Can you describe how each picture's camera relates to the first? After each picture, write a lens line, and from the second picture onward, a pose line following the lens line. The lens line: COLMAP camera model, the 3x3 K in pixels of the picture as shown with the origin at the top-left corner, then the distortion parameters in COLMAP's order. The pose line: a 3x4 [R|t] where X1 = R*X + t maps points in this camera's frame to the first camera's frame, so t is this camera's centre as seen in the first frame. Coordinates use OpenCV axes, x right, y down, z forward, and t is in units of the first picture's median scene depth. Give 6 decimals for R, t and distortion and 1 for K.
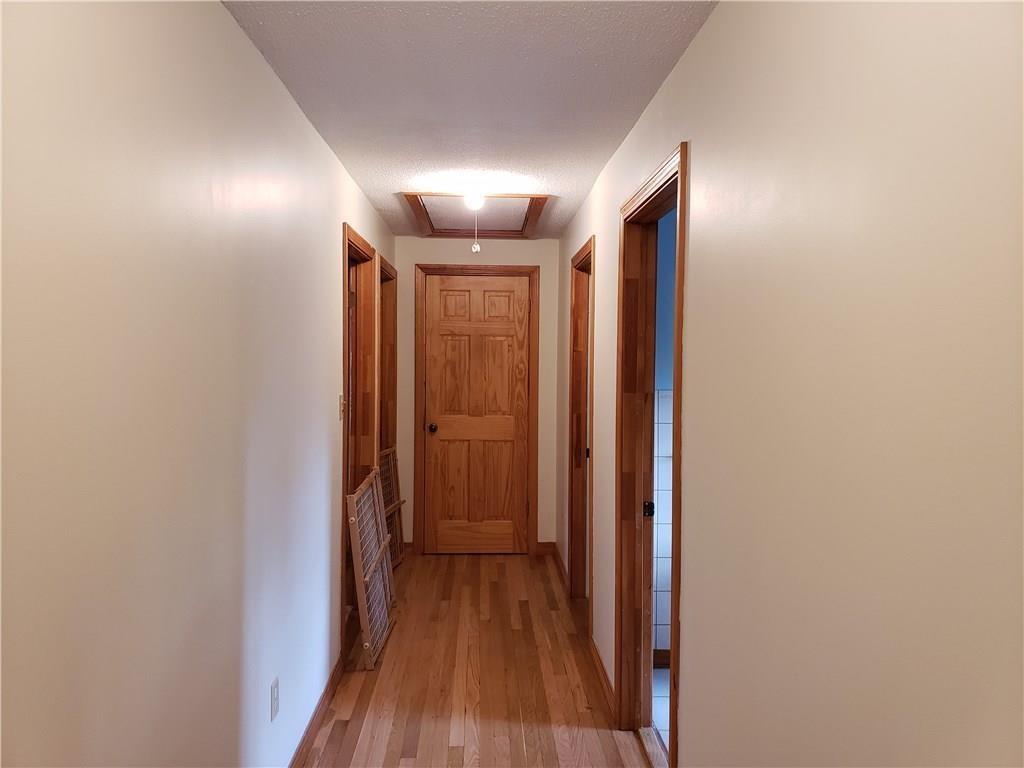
lens RADIAL K [[782.1, 0, 511.9], [0, 782.1, 377.0], [0, 0, 1]] dist [0.010816, 0.002946]
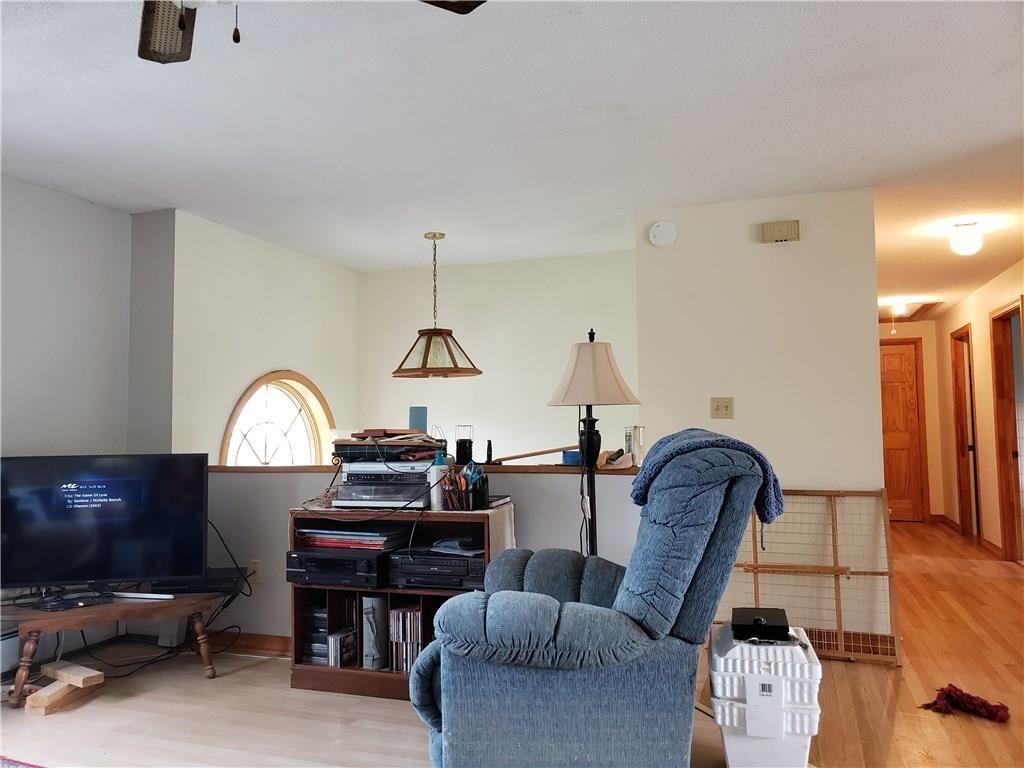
lens RADIAL K [[782.1, 0, 511.9], [0, 782.1, 377.0], [0, 0, 1]] dist [0.010816, 0.002946]
pose [[0.929118, -0.040818, -0.367522, -0.154870], [0.007656, 0.995799, -0.091241, 0.075977], [0.369703, 0.081960, 0.925528, -0.765659]]
